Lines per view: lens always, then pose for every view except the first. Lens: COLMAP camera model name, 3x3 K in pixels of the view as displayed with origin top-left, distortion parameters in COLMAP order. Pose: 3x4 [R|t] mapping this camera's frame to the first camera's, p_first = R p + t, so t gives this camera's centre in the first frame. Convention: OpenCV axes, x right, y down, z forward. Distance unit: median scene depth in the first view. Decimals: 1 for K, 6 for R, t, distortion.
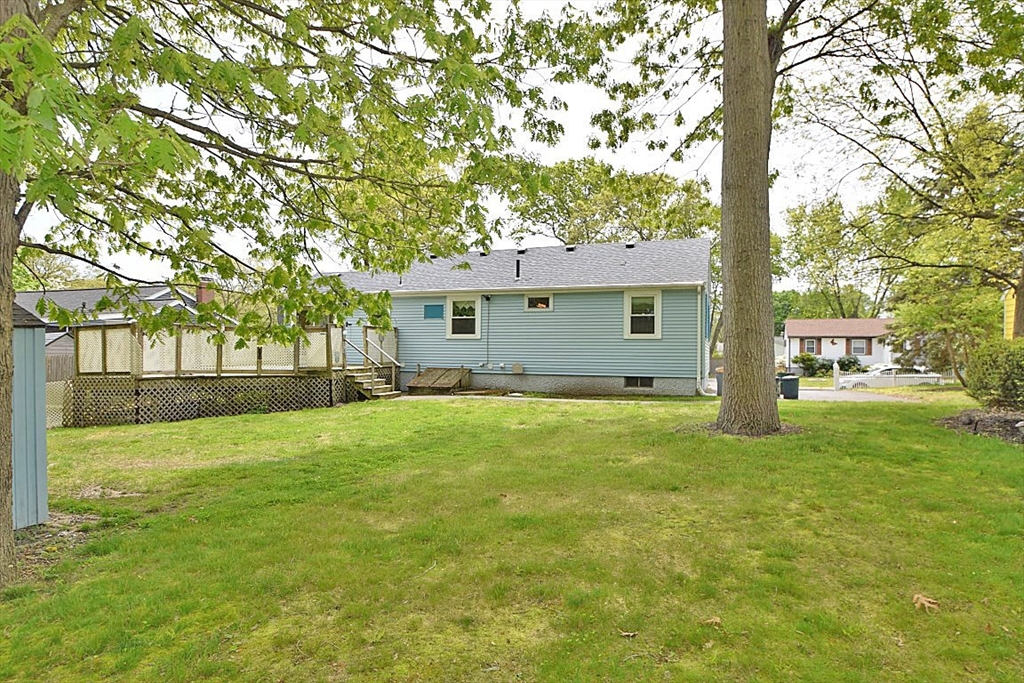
lens RADIAL K [[575.0, 0, 512.8], [0, 575.0, 352.0], [0, 0, 1]] dist [-0.022003, -0.000883]
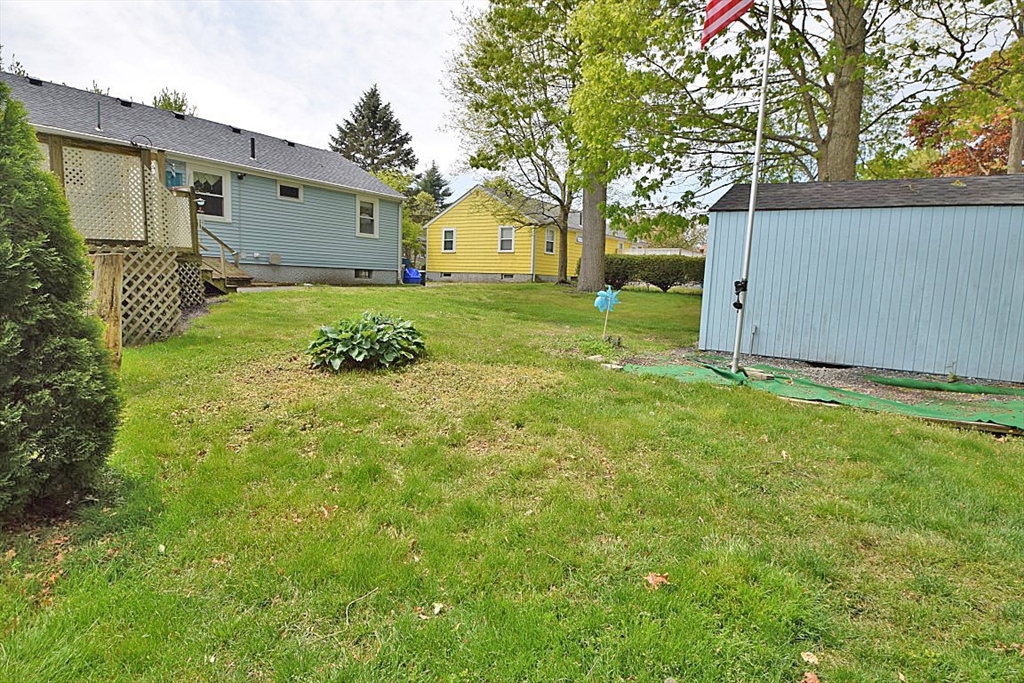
lens RADIAL K [[575.0, 0, 512.8], [0, 575.0, 352.0], [0, 0, 1]] dist [-0.022003, -0.000883]
pose [[0.199530, -0.123881, 0.972029, -0.882236], [-0.034419, 0.990478, 0.133298, 0.042704], [-0.979287, -0.060053, 0.193366, 0.434544]]
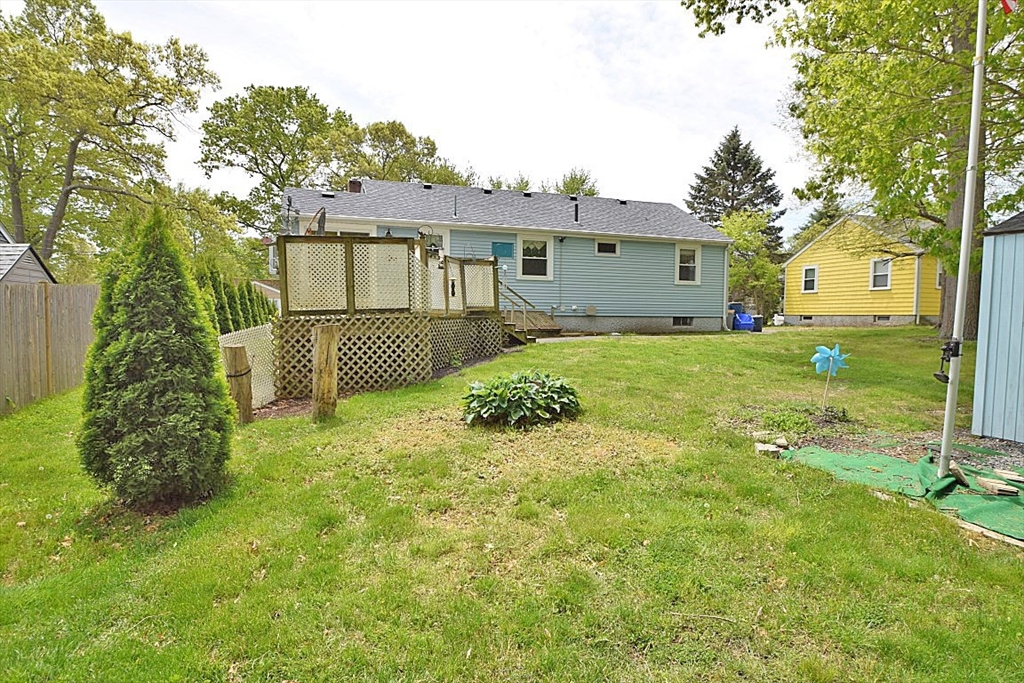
lens RADIAL K [[575.0, 0, 512.8], [0, 575.0, 352.0], [0, 0, 1]] dist [-0.022003, -0.000883]
pose [[0.761985, -0.046568, 0.645918, -0.797705], [-0.000703, 0.997351, 0.072734, 0.028885], [-0.647594, -0.055876, 0.759934, 0.307760]]
